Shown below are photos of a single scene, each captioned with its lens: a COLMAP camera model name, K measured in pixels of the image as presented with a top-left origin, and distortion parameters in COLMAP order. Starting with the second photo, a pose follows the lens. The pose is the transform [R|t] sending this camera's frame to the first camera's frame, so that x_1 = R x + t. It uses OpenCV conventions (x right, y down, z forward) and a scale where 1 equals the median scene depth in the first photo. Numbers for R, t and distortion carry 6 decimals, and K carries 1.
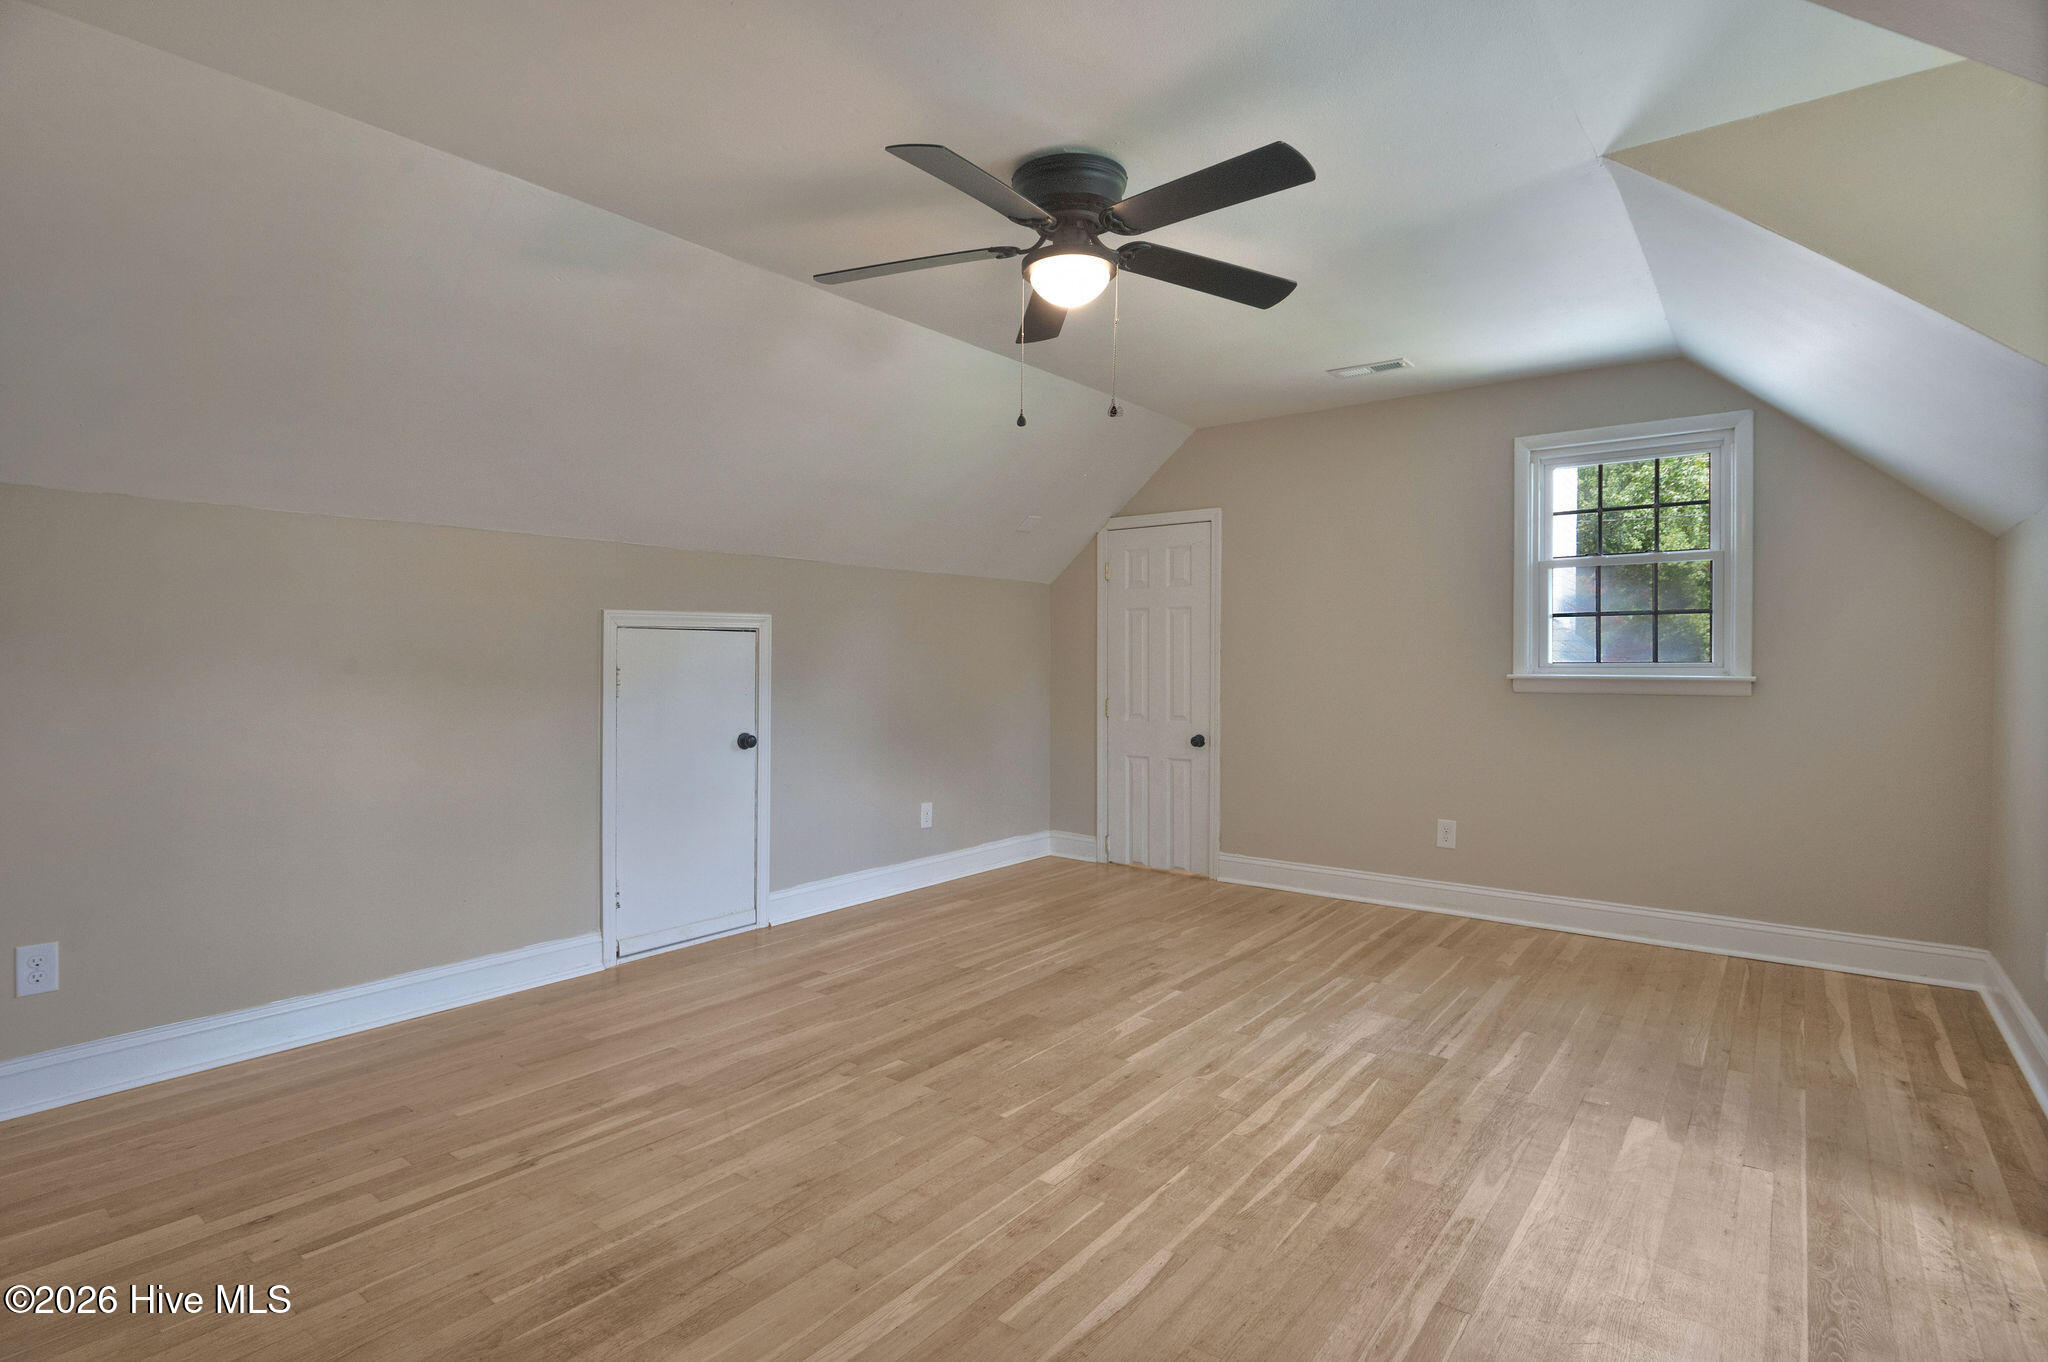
lens RADIAL K [[1009.5, 0, 1022.4], [0, 1009.5, 673.7], [0, 0, 1]] dist [-0.023071, 0.001251]
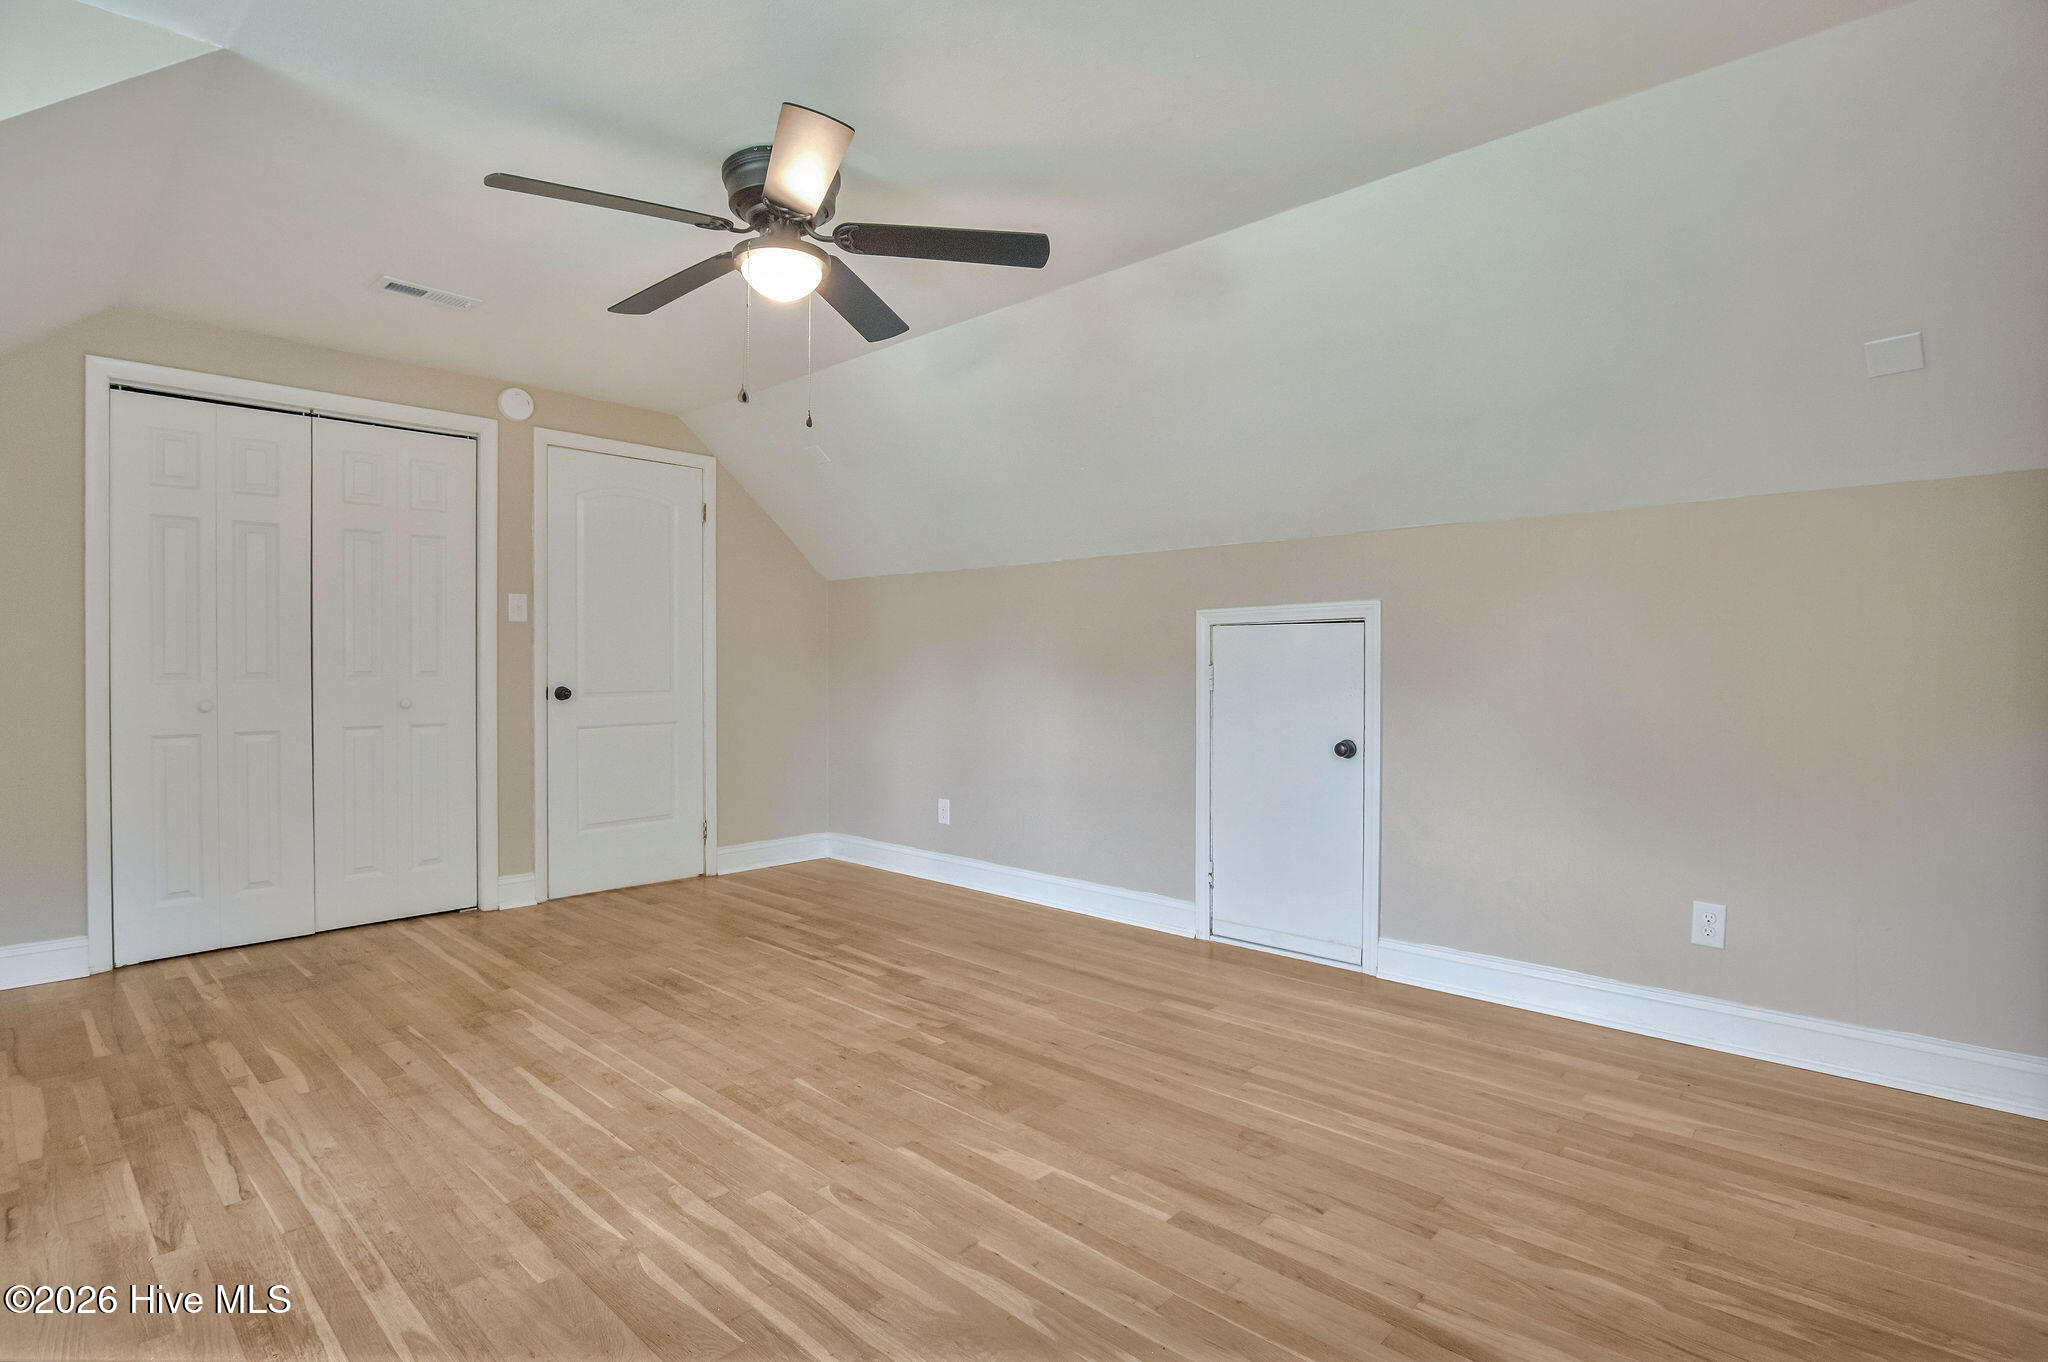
lens RADIAL K [[1009.5, 0, 1012.0], [0, 1009.5, 673.3], [0, 0, 1]] dist [-0.023071, 0.001251]
pose [[-0.096583, 0.011443, -0.995259, 0.873812], [-0.013662, 0.999824, 0.012821, -0.007537], [0.995231, 0.014836, -0.096409, 1.137088]]
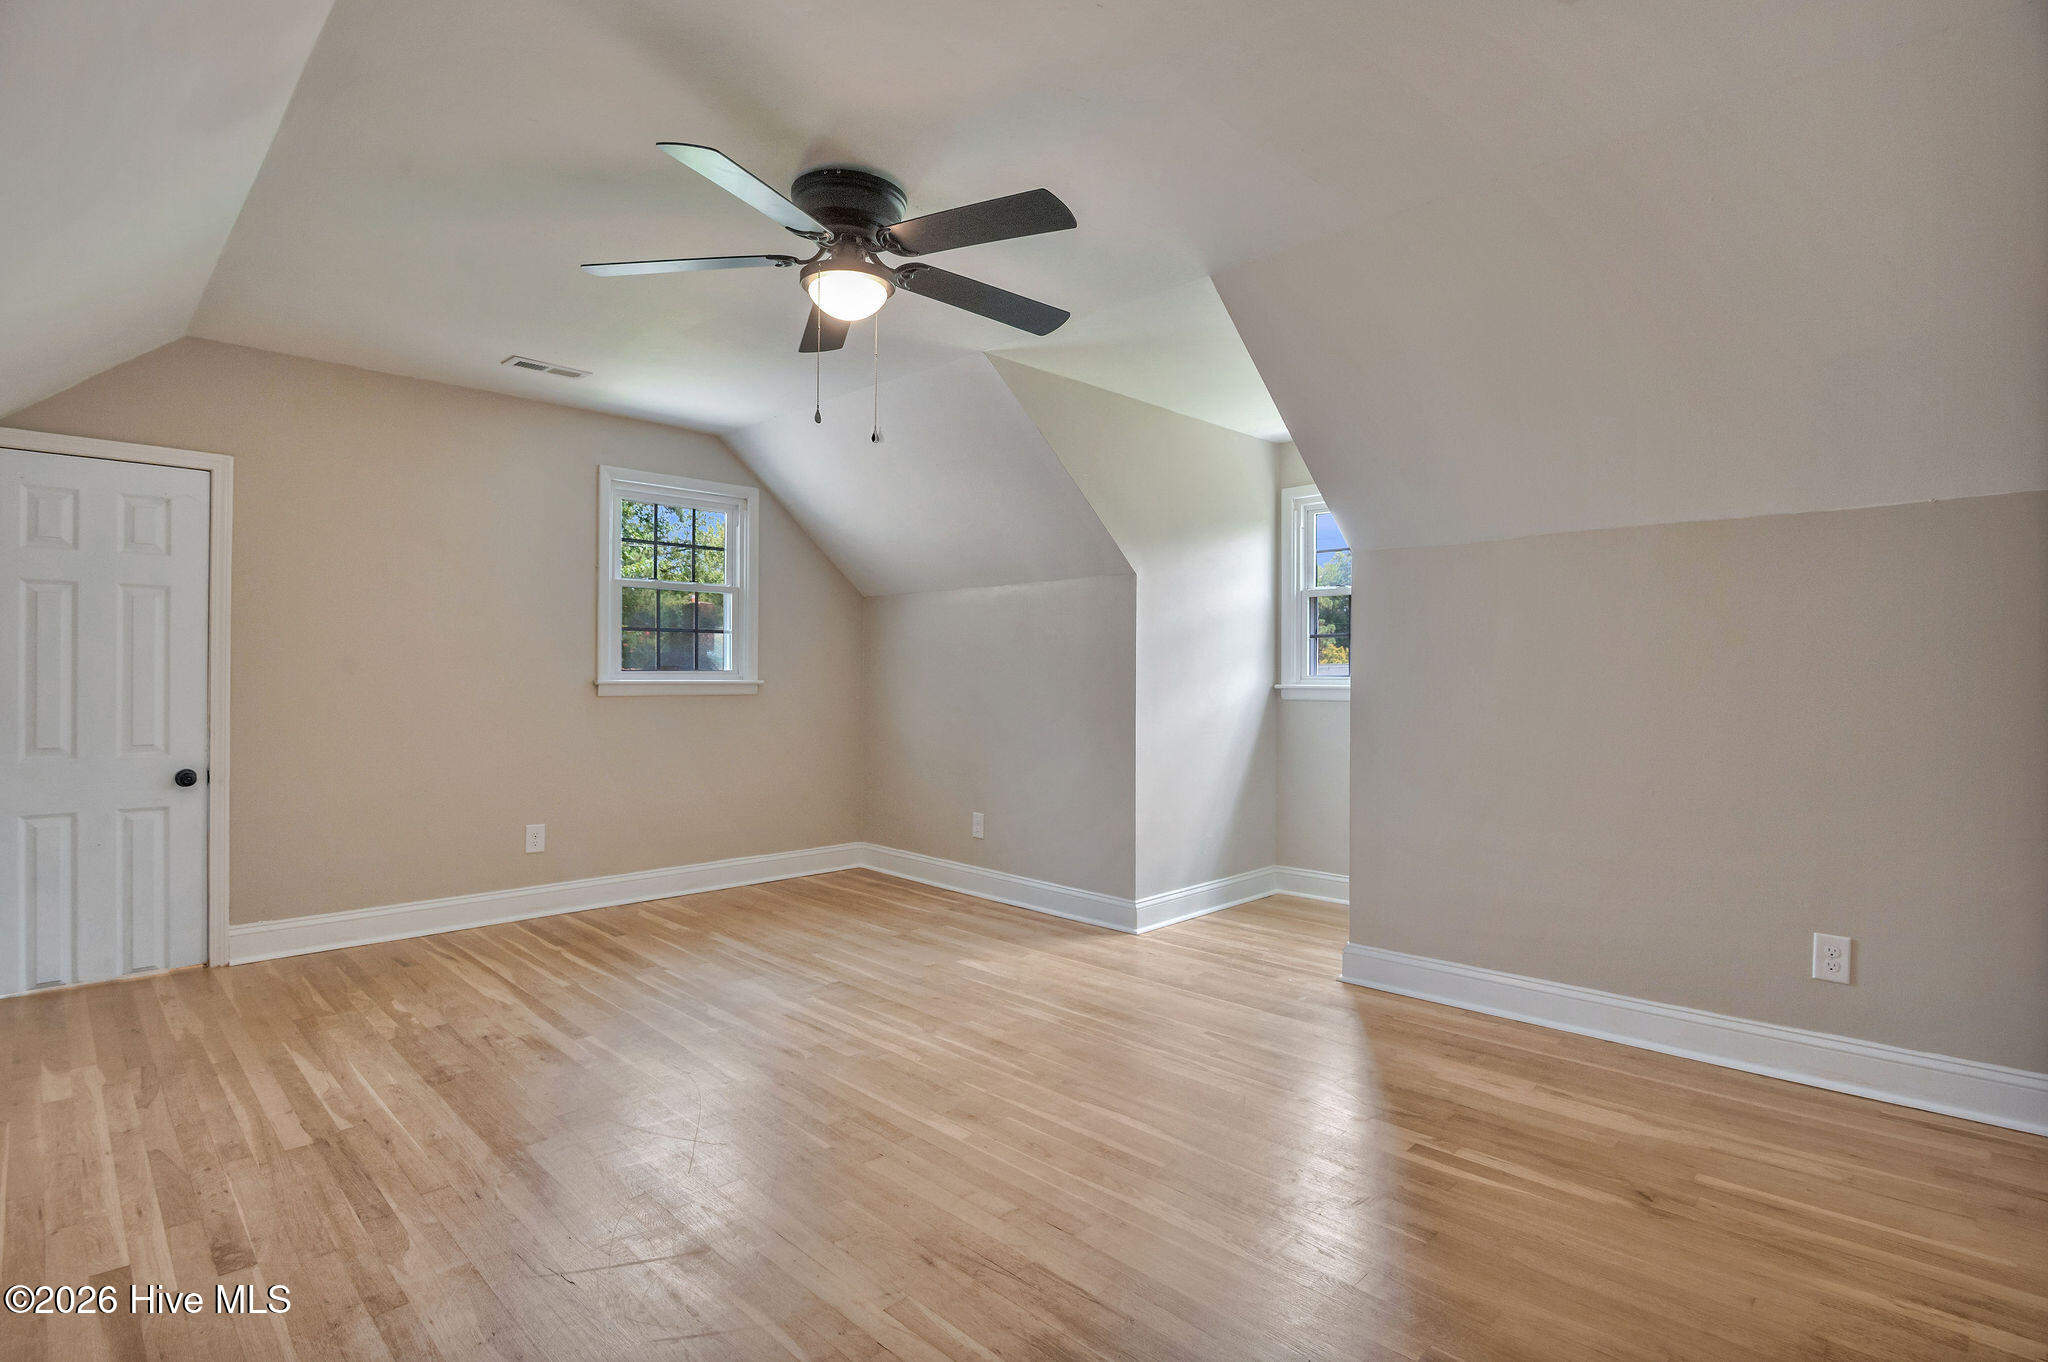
lens RADIAL K [[1009.5, 0, 1028.3], [0, 1009.5, 675.1], [0, 0, 1]] dist [-0.023071, 0.001251]
pose [[0.116015, -0.002279, 0.993245, -0.805007], [0.006284, 0.999979, 0.001560, -0.005301], [-0.993228, 0.006060, 0.116027, 0.599720]]
